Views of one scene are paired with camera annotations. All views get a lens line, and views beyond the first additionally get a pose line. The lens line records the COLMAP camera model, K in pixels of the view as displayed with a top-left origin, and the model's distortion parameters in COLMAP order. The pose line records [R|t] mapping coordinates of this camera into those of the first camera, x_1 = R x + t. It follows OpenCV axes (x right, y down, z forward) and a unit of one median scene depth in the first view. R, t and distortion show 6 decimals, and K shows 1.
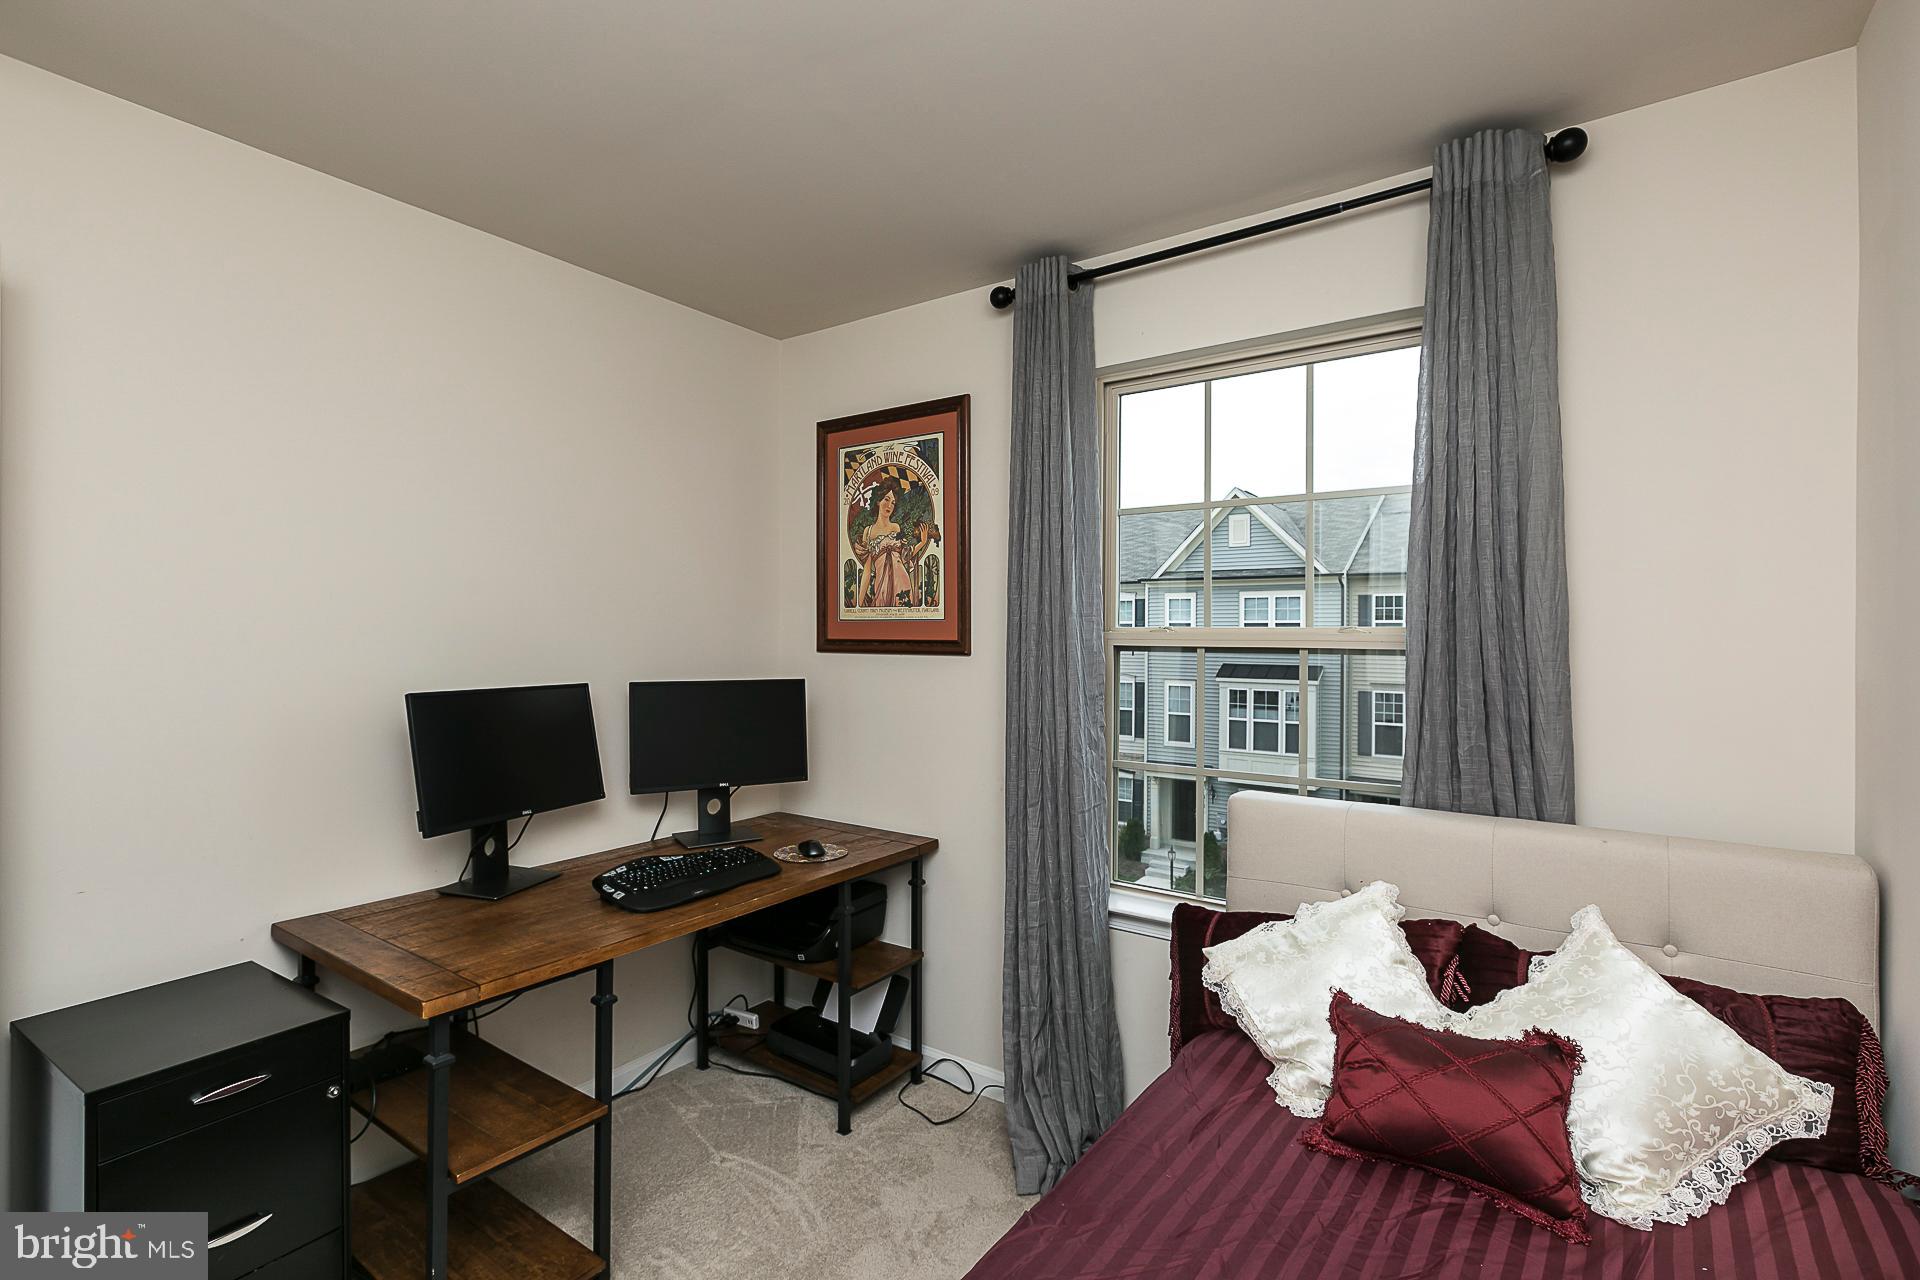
lens RADIAL K [[875.7, 0, 946.4], [0, 875.7, 638.9], [0, 0, 1]] dist [-0.001737, -0.000376]
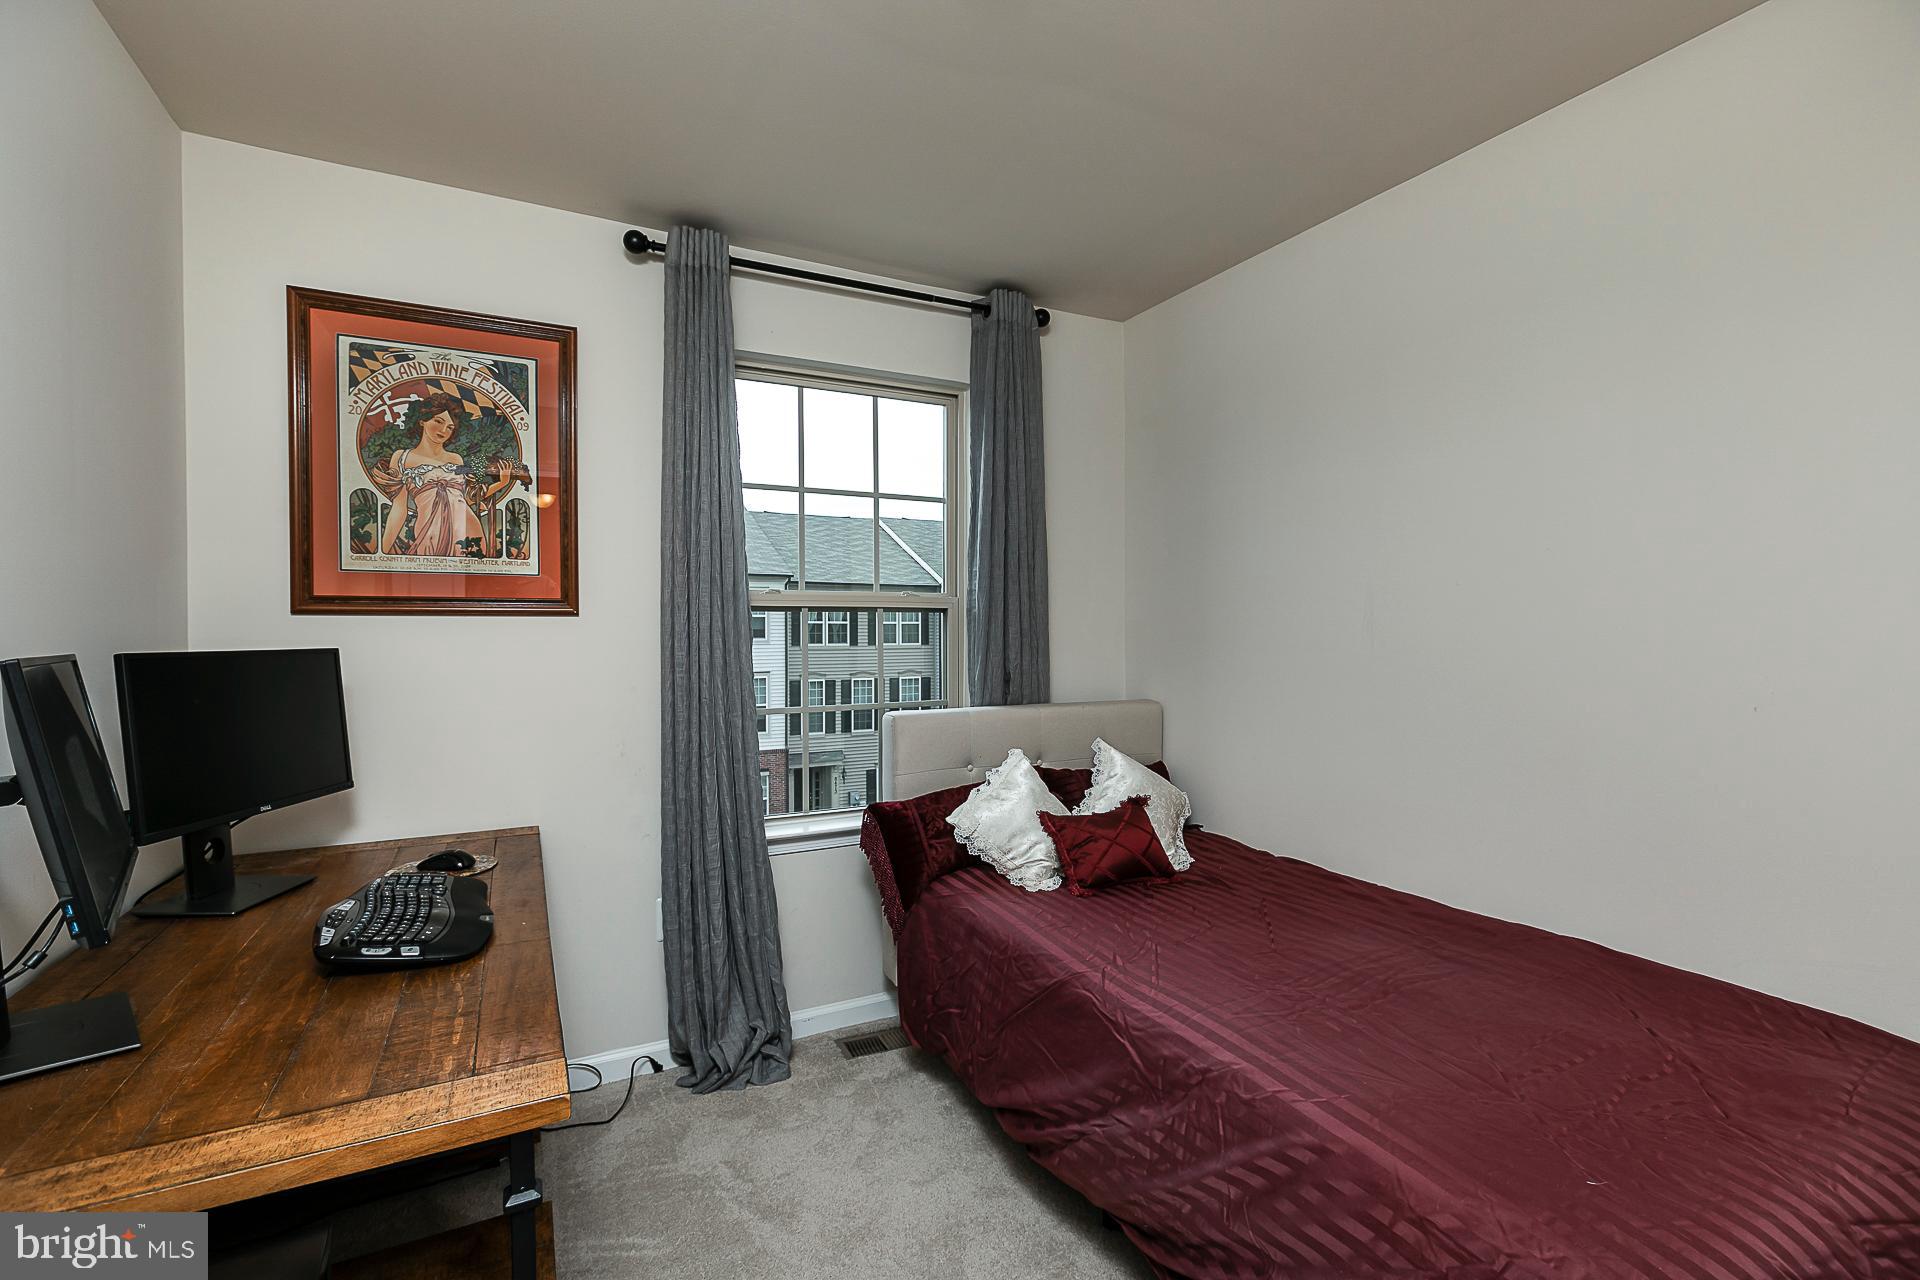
lens RADIAL K [[875.7, 0, 946.4], [0, 875.7, 638.9], [0, 0, 1]] dist [-0.001737, -0.000376]
pose [[0.450537, -0.019214, 0.892551, -0.588733], [0.005242, 0.999808, 0.018877, 0.026907], [-0.892742, -0.003826, 0.450551, 0.233923]]
